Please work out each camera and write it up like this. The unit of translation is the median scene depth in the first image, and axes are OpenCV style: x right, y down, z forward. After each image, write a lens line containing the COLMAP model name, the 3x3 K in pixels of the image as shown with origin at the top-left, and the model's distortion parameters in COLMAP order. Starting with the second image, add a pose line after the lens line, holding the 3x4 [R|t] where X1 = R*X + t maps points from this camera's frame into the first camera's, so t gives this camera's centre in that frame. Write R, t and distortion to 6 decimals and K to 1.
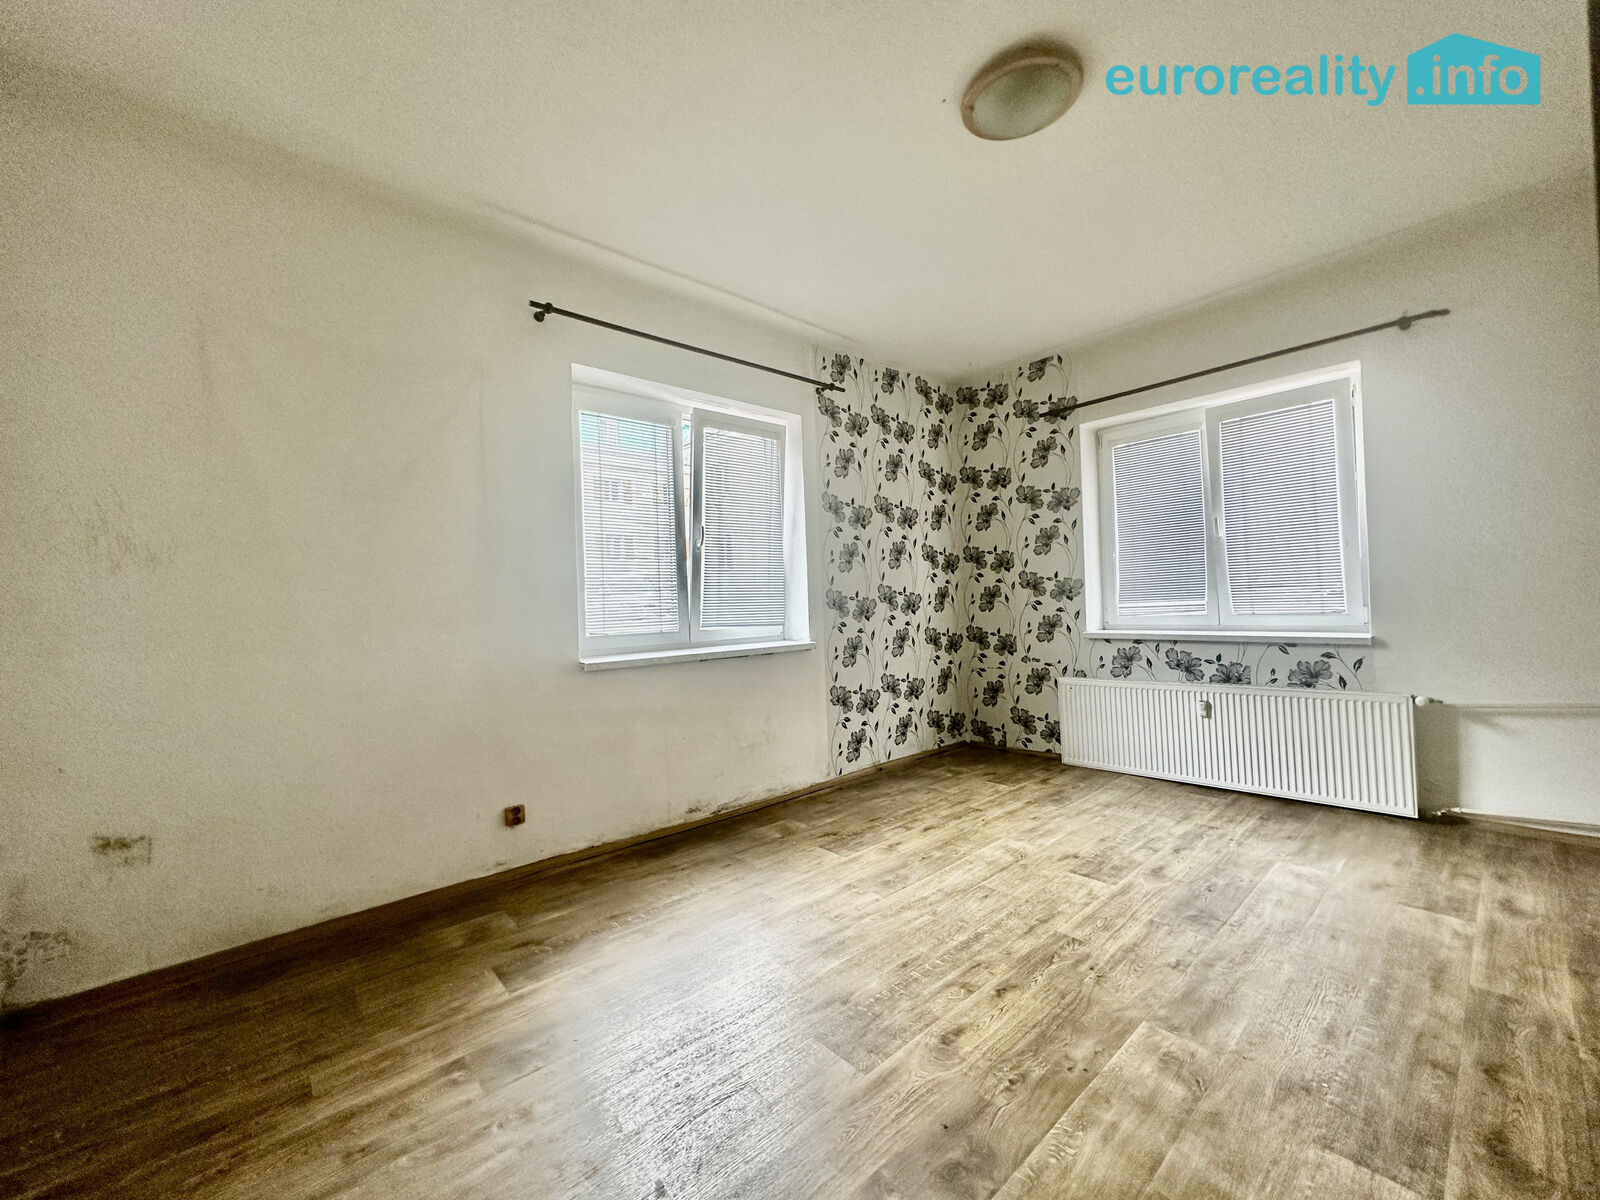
lens RADIAL K [[636.7, 0, 800.5], [0, 636.7, 600.5], [0, 0, 1]] dist [-0.003150, 0.000896]
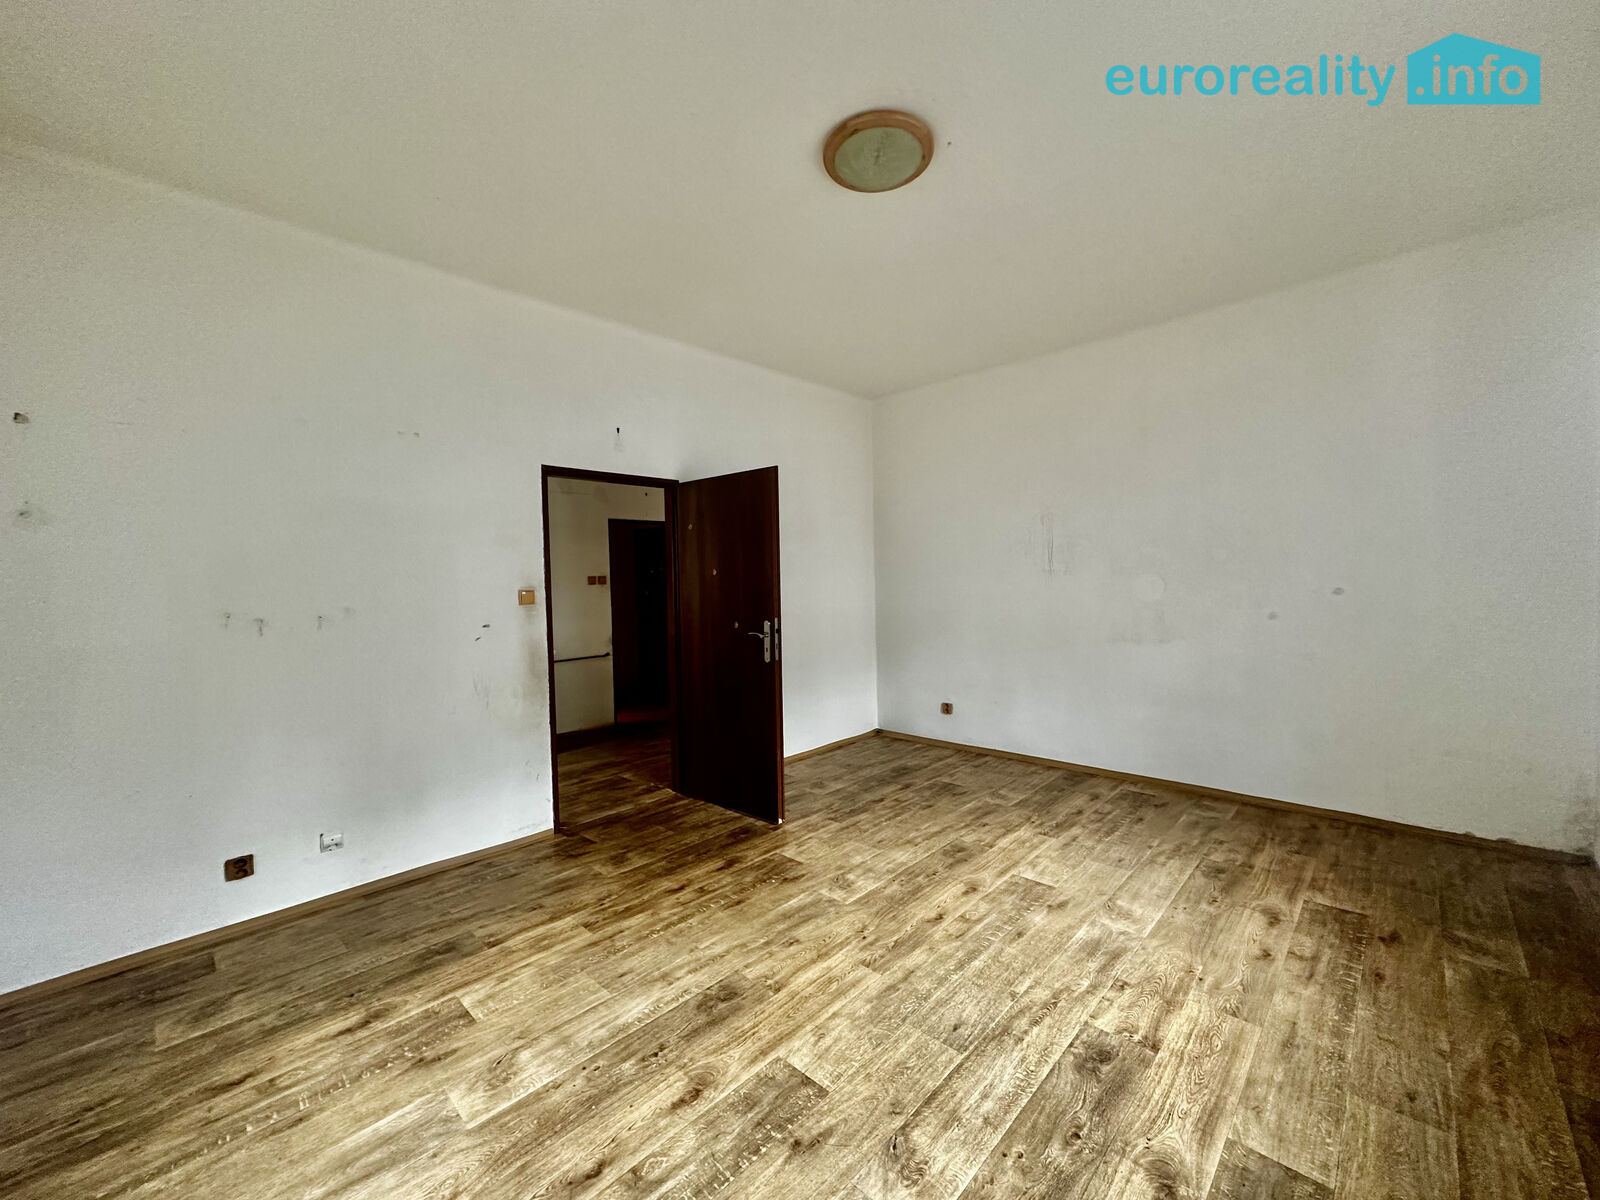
lens RADIAL K [[636.7, 0, 806.3], [0, 636.7, 599.4], [0, 0, 1]] dist [-0.003150, 0.000896]
pose [[-0.994498, 0.060930, -0.085218, 0.392935], [0.058275, 0.997745, 0.033314, -0.063141], [0.087055, 0.028165, -0.995805, 1.349471]]
